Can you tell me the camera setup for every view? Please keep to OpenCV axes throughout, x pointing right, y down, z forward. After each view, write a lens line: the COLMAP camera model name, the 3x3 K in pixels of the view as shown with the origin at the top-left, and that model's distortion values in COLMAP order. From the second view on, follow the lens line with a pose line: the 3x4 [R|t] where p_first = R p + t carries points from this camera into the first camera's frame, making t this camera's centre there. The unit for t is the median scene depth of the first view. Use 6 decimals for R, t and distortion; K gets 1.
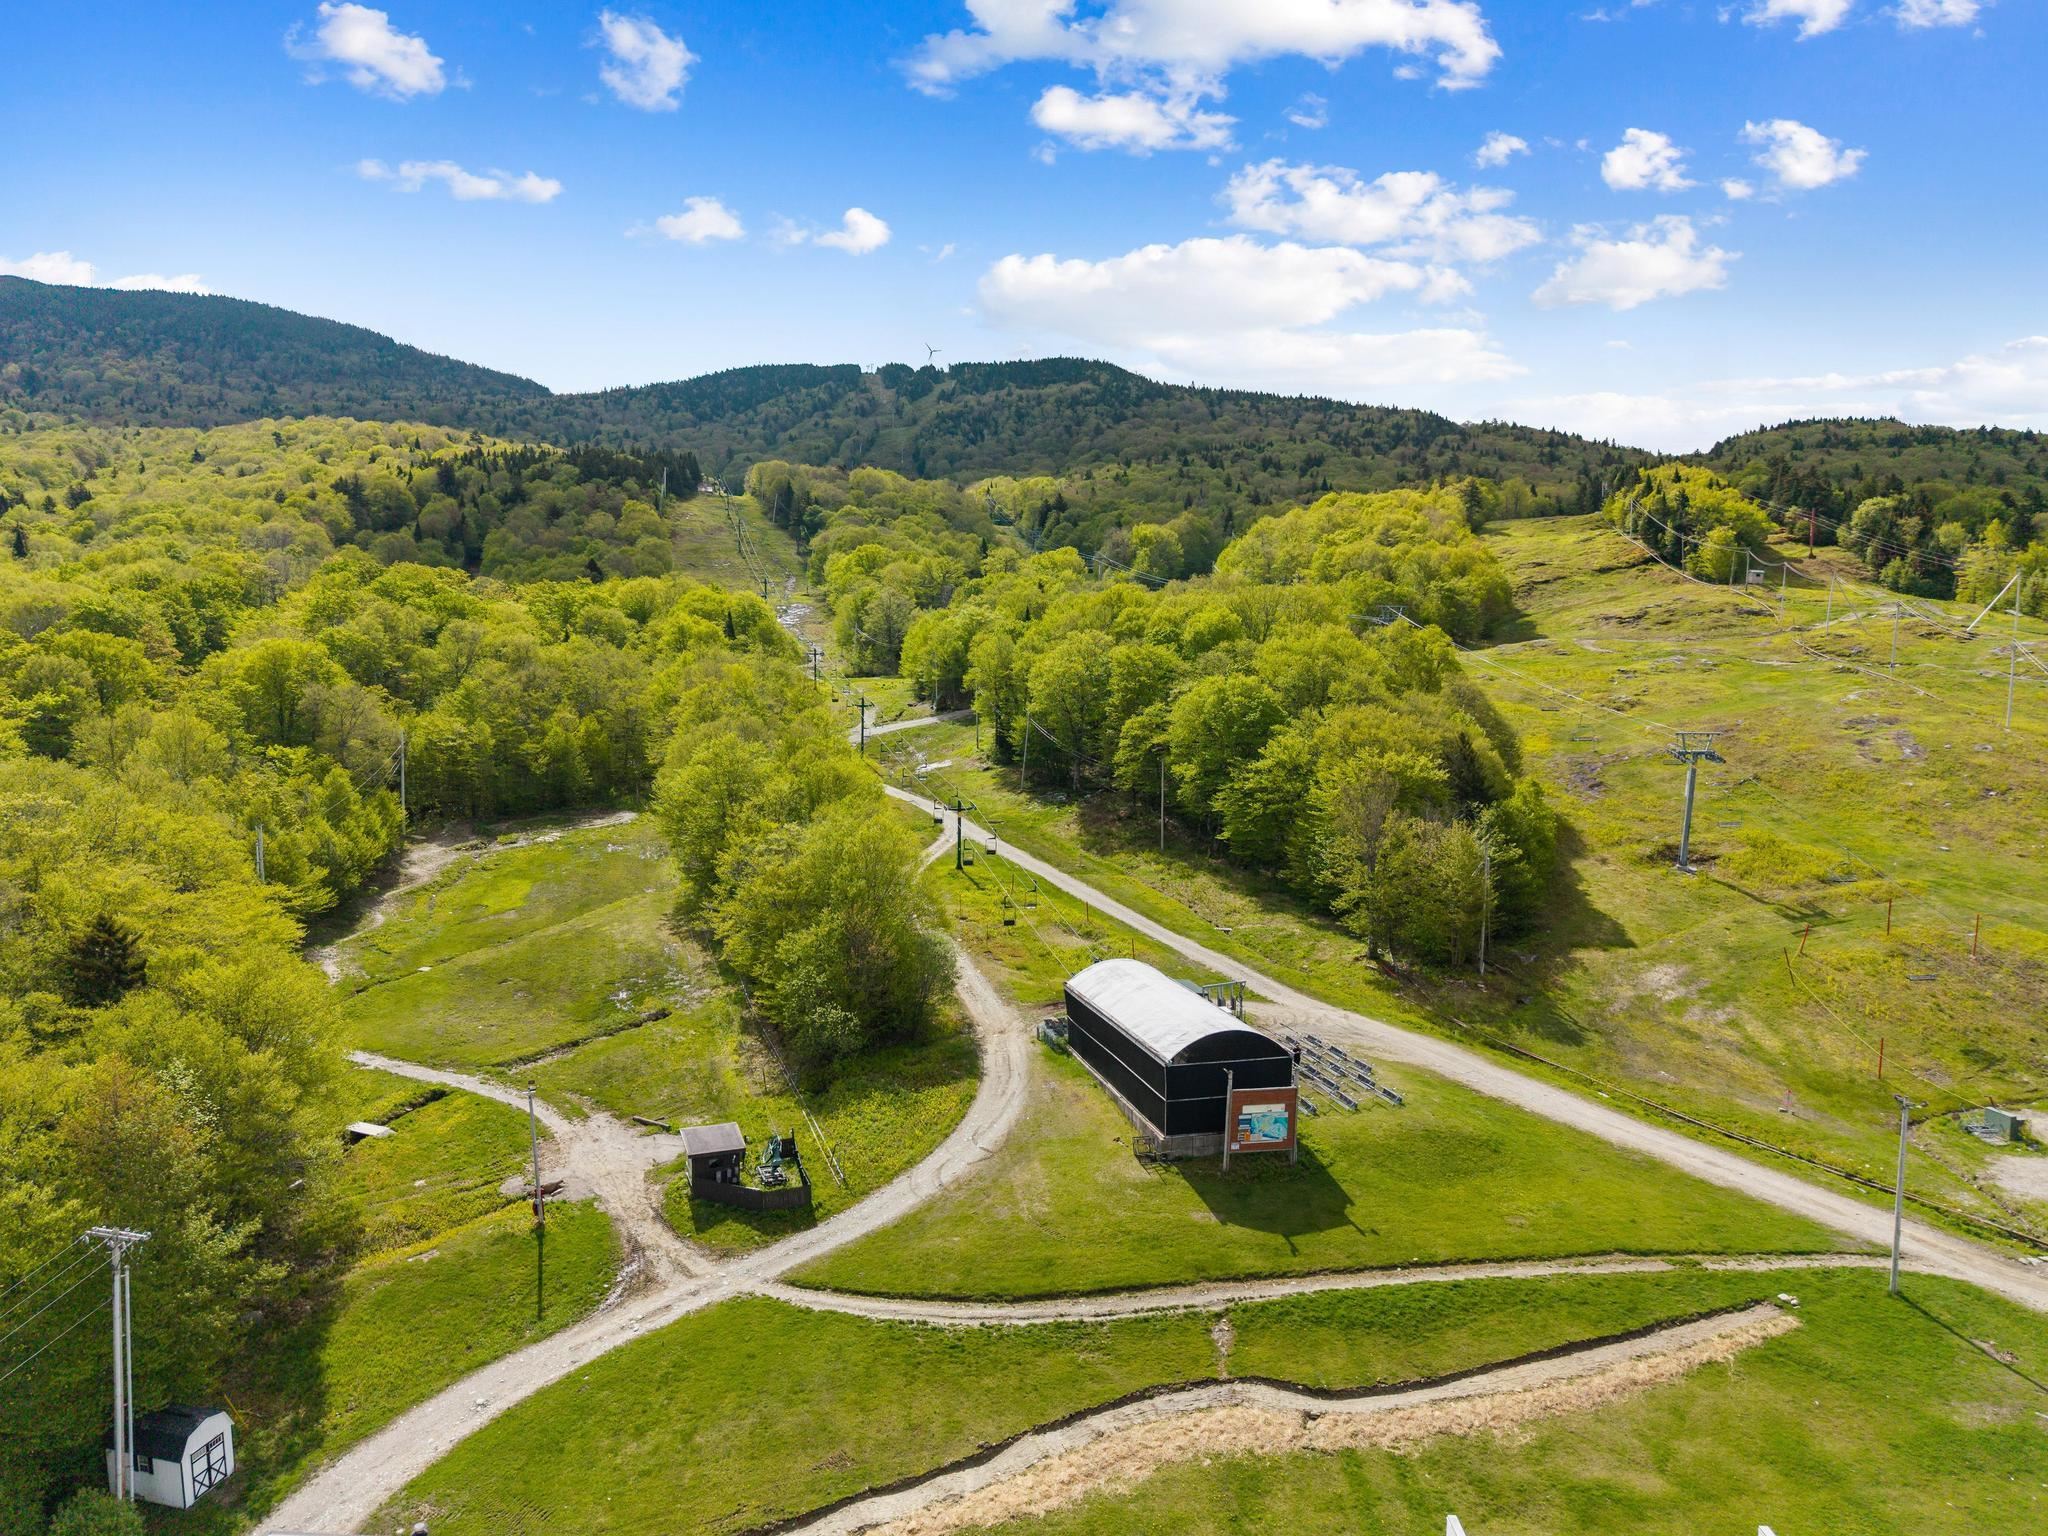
lens RADIAL K [[1384.1, 0, 1020.1], [0, 1384.1, 765.6], [0, 0, 1]] dist [0.024561, -0.023163]
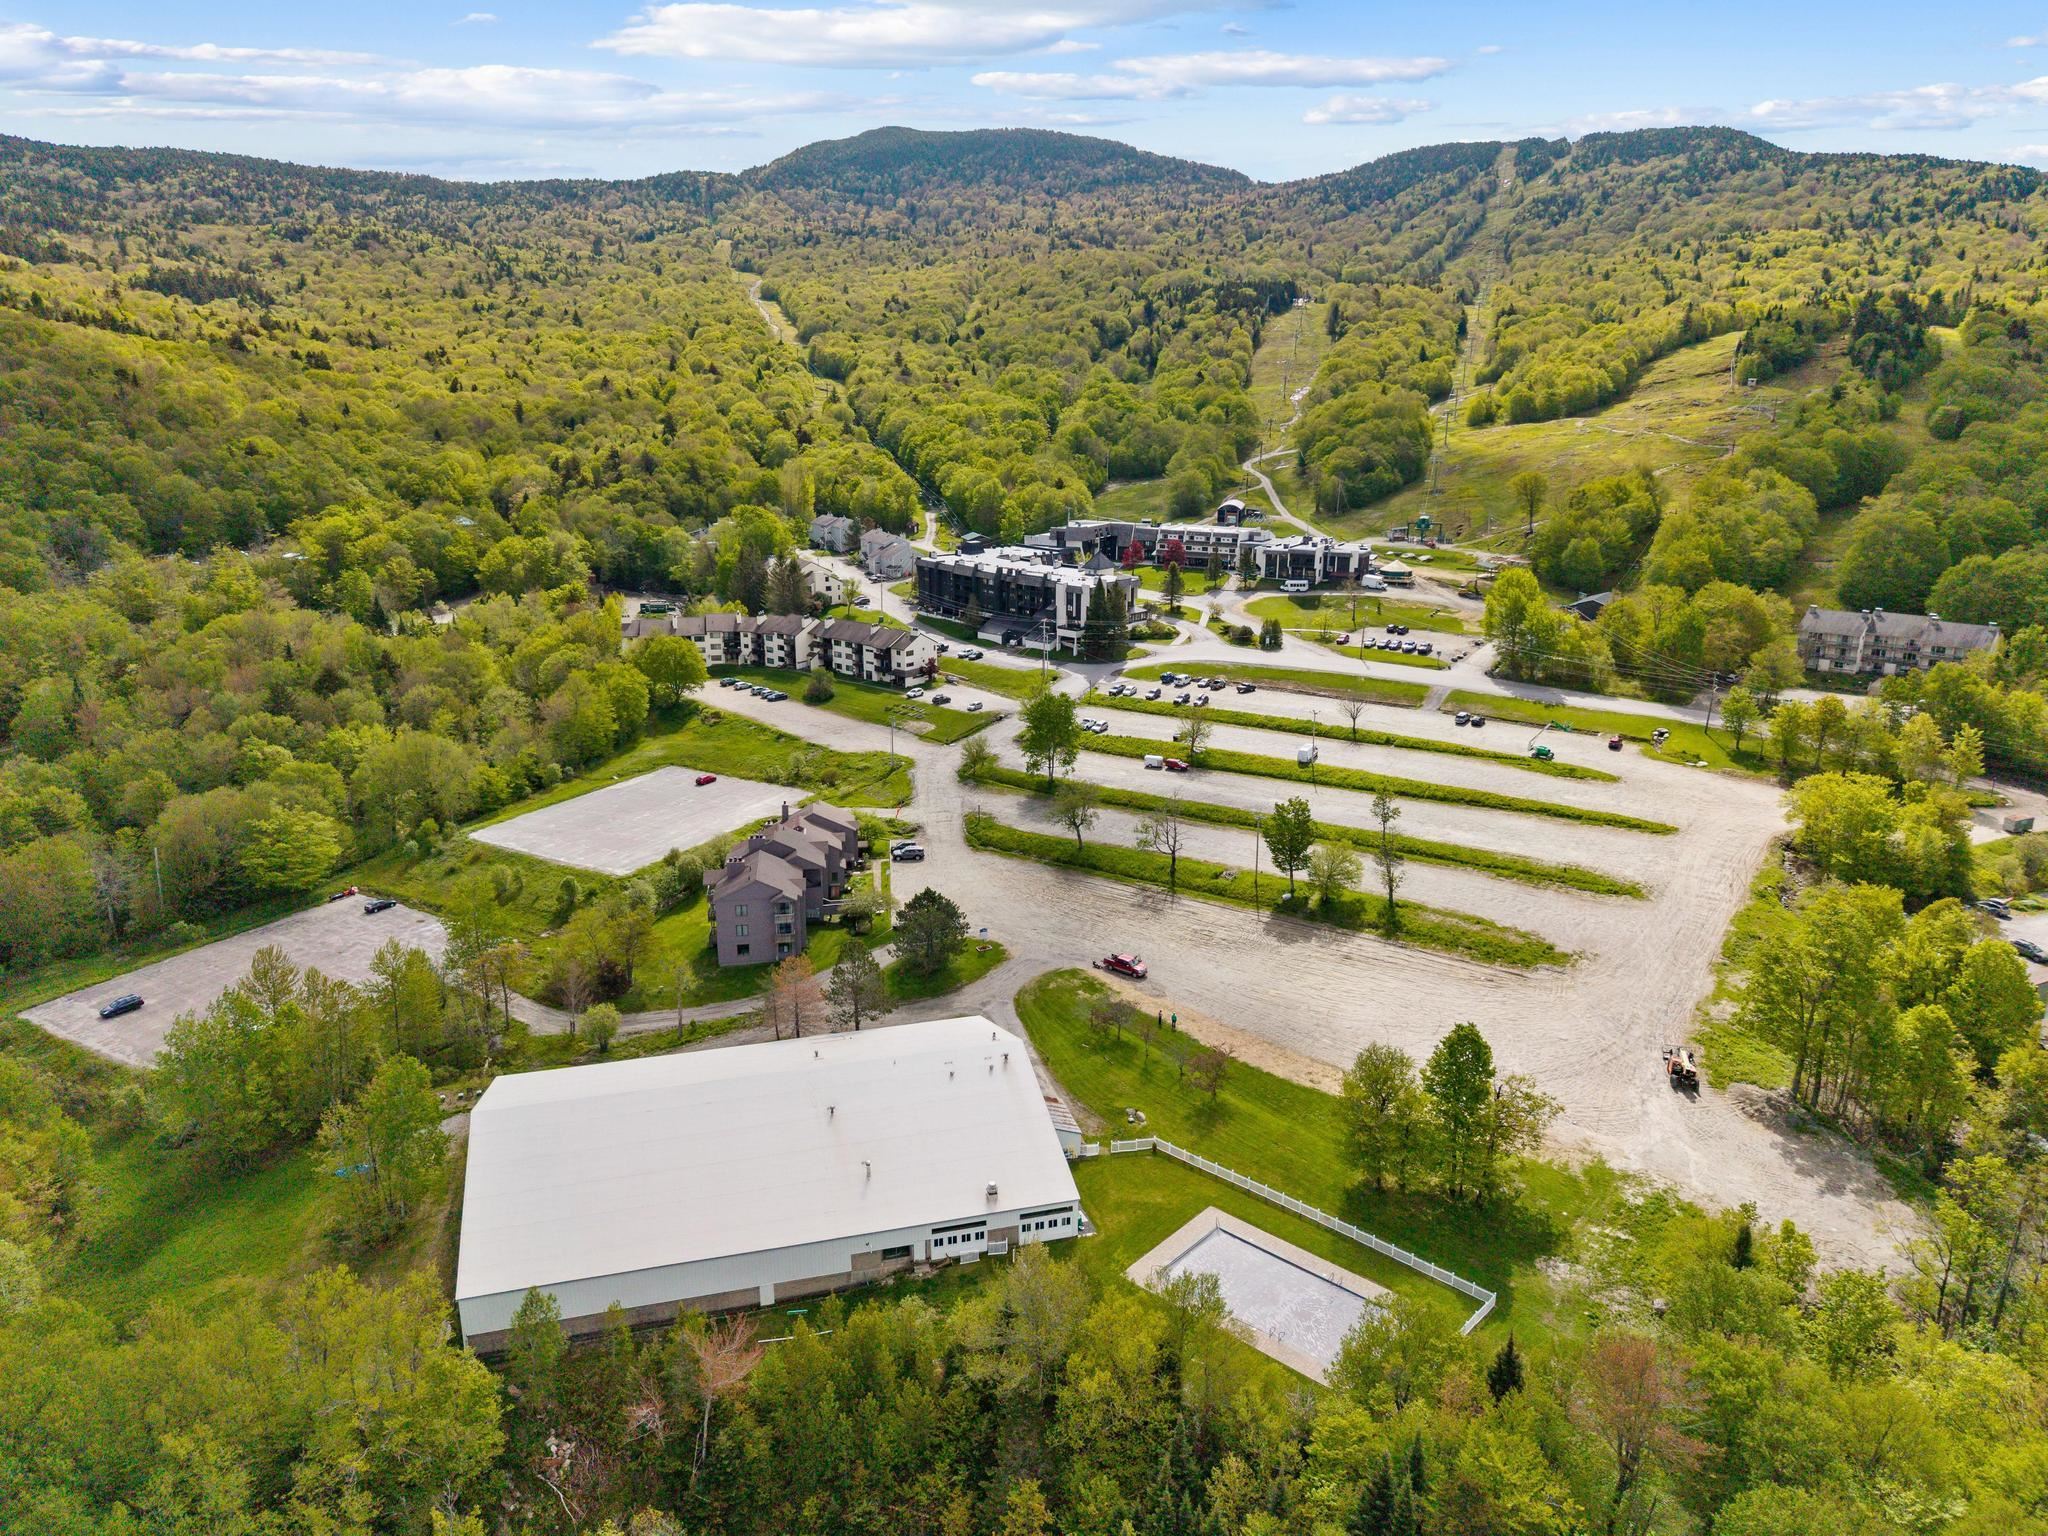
lens RADIAL K [[1370.5, 0, 1020.1], [0, 1370.5, 758.1], [0, 0, 1]] dist [0.020611, -0.020519]
pose [[0.877655, 0.122607, -0.463345, 0.353835], [-0.034662, 0.980433, 0.193779, 0.025156], [0.478037, -0.154011, 0.864732, -0.743132]]
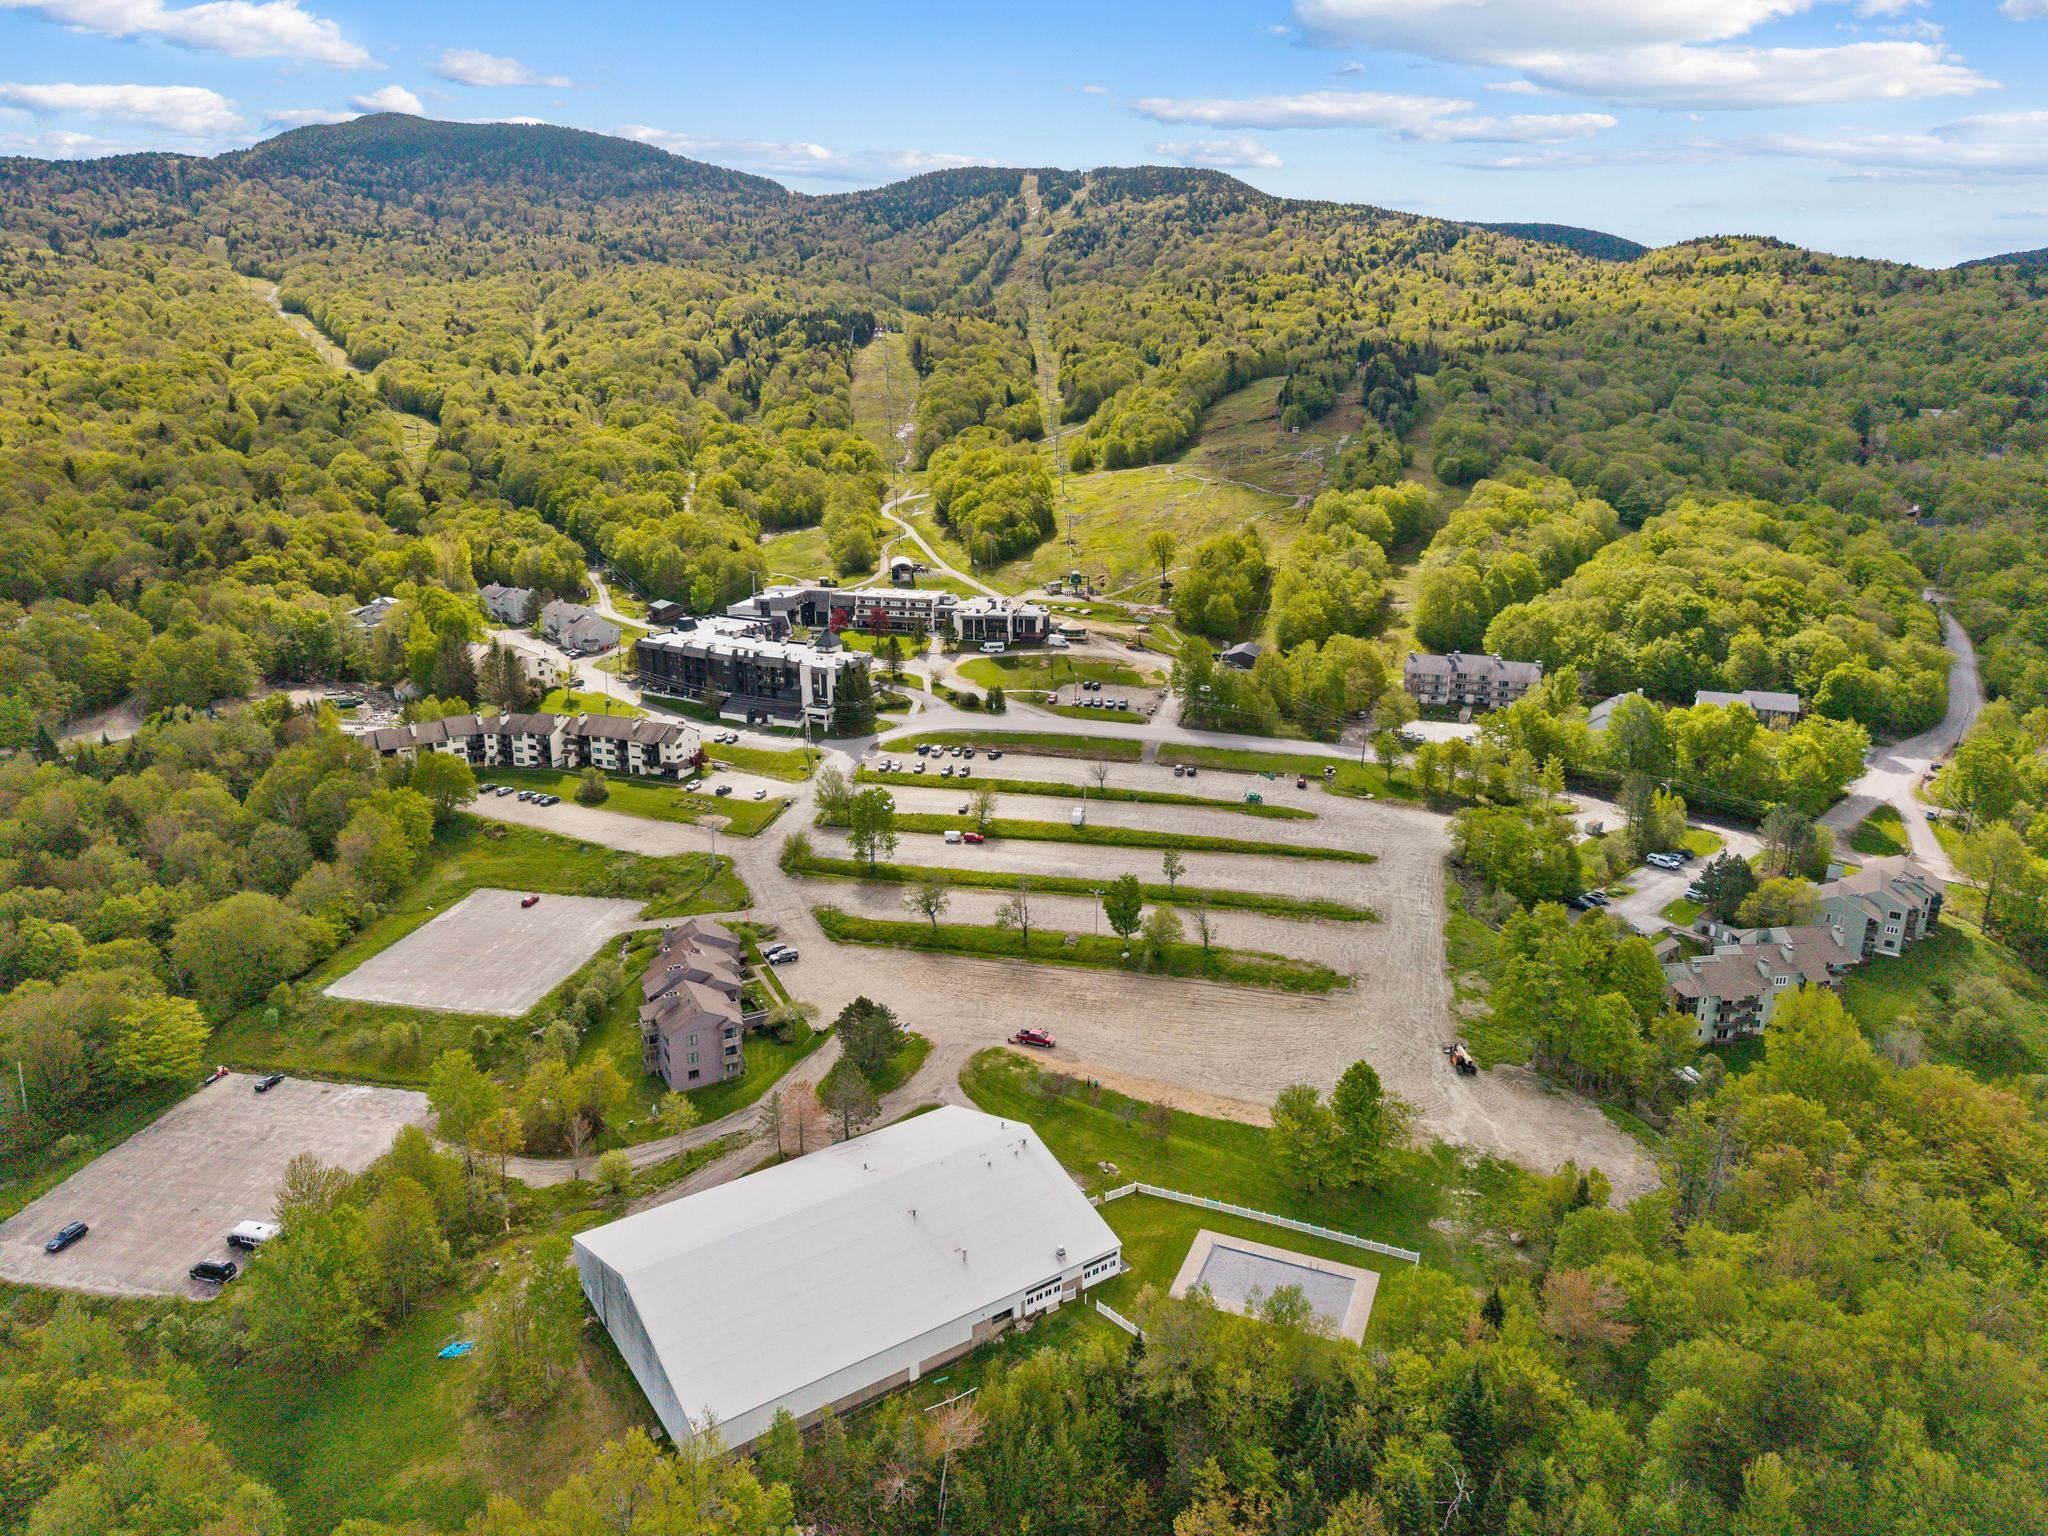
lens RADIAL K [[1370.5, 0, 1020.1], [0, 1370.5, 758.1], [0, 0, 1]] dist [0.020611, -0.020519]
pose [[0.986559, 0.042398, -0.157806, 0.277405], [-0.010861, 0.980631, 0.195564, -0.025358], [0.163041, -0.191222, 0.967911, -0.832738]]
